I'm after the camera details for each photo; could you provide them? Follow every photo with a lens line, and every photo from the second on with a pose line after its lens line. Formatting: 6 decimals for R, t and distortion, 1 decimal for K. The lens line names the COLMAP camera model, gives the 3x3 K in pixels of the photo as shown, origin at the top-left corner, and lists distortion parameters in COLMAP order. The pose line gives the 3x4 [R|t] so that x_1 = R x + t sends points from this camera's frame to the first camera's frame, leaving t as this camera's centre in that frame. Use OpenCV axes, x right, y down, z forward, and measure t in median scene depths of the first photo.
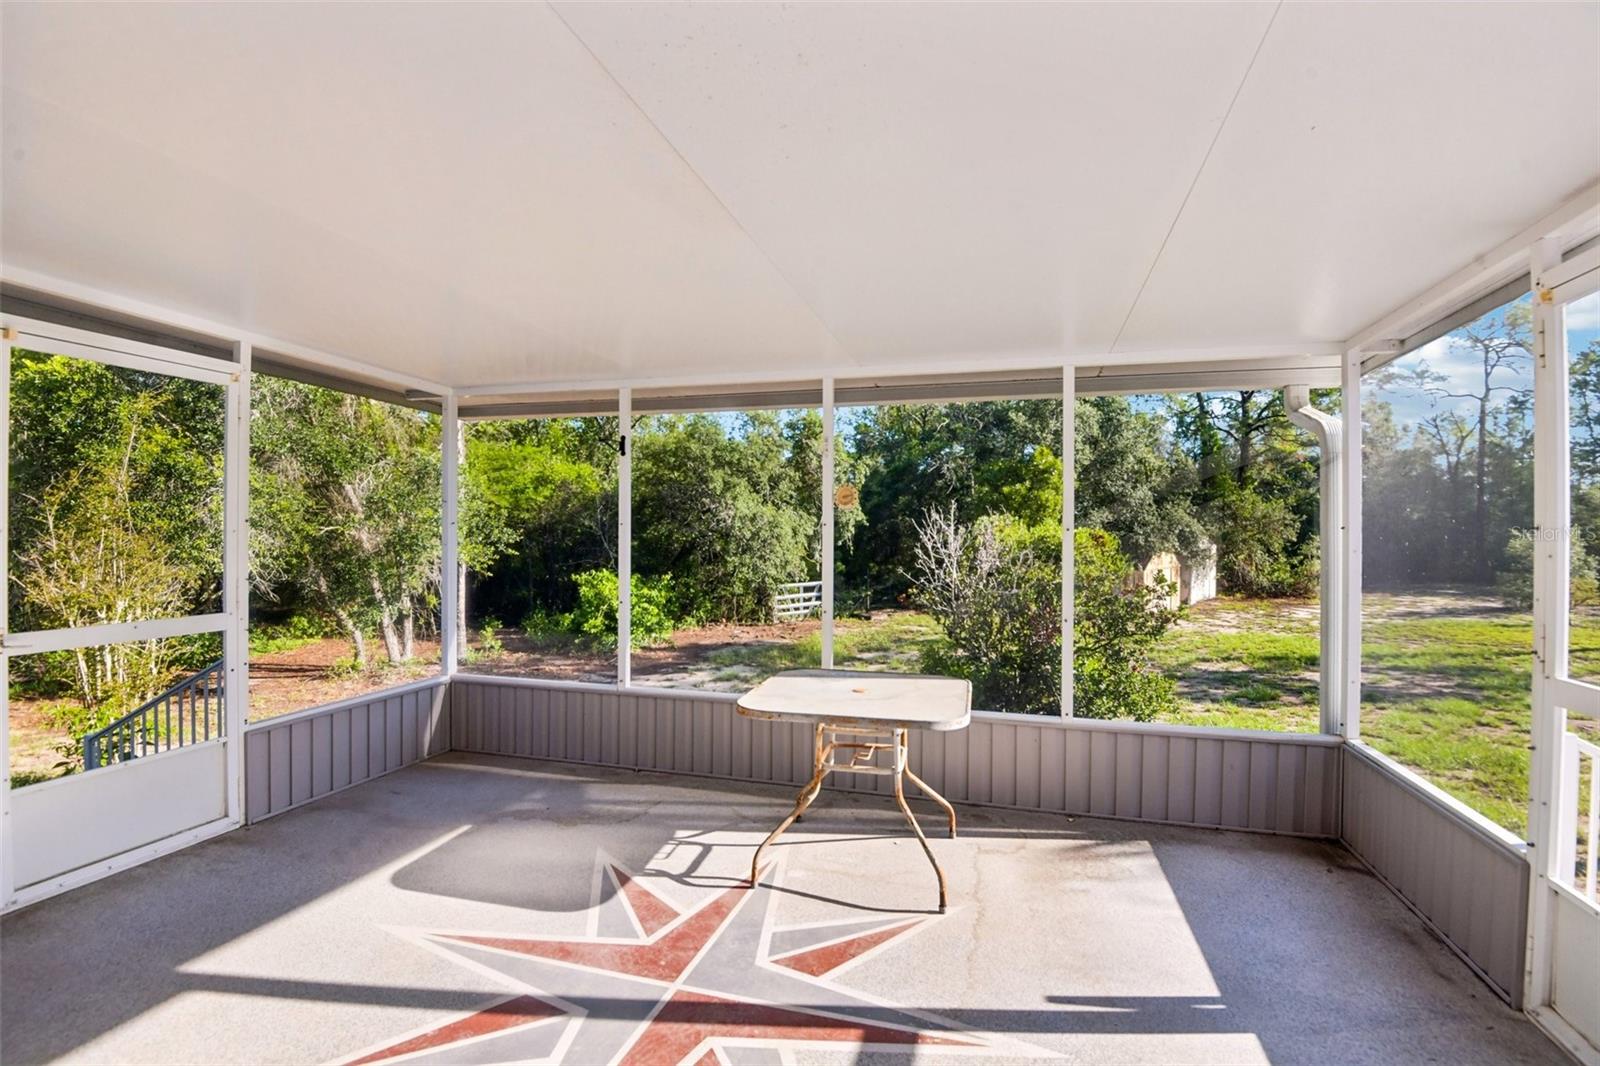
lens RADIAL K [[764.4, 0, 800.0], [0, 764.4, 533.0], [0, 0, 1]] dist [-0.040206, 0.000239]
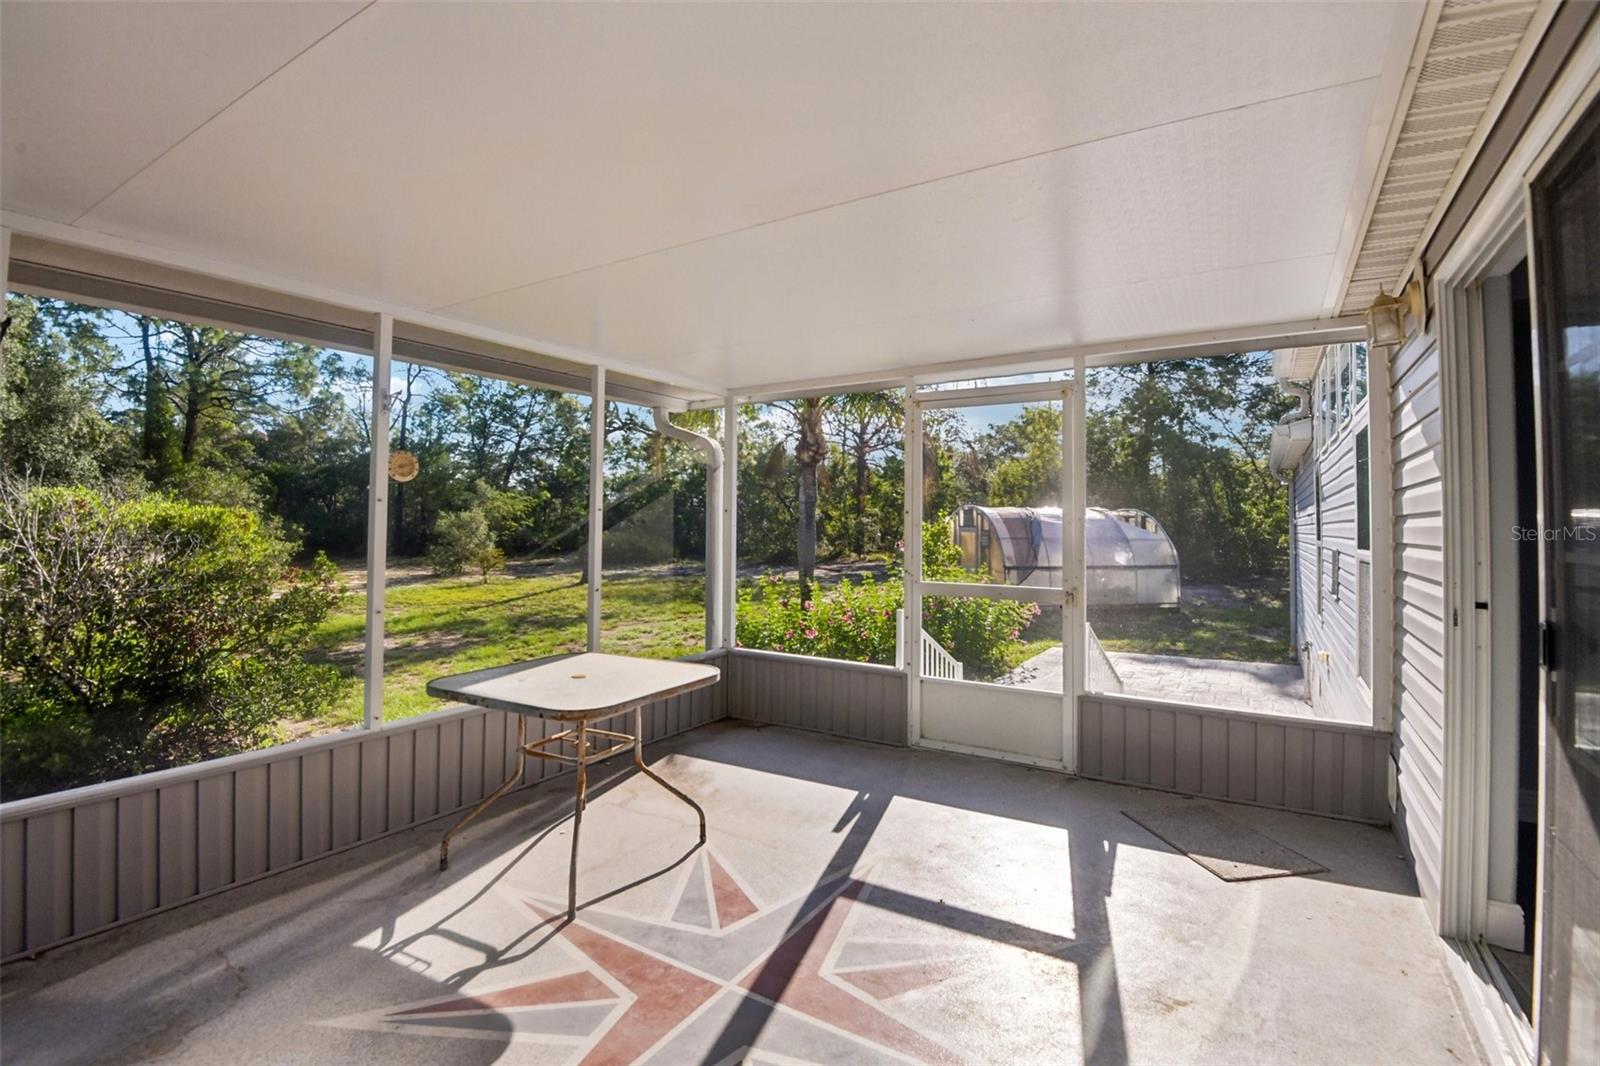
lens RADIAL K [[764.4, 0, 800.0], [0, 764.4, 533.0], [0, 0, 1]] dist [-0.040206, 0.000239]
pose [[0.255772, -0.018401, 0.966562, -0.765808], [-0.007329, 0.999753, 0.020973, 0.002130], [-0.966709, -0.012448, 0.255574, 0.485441]]
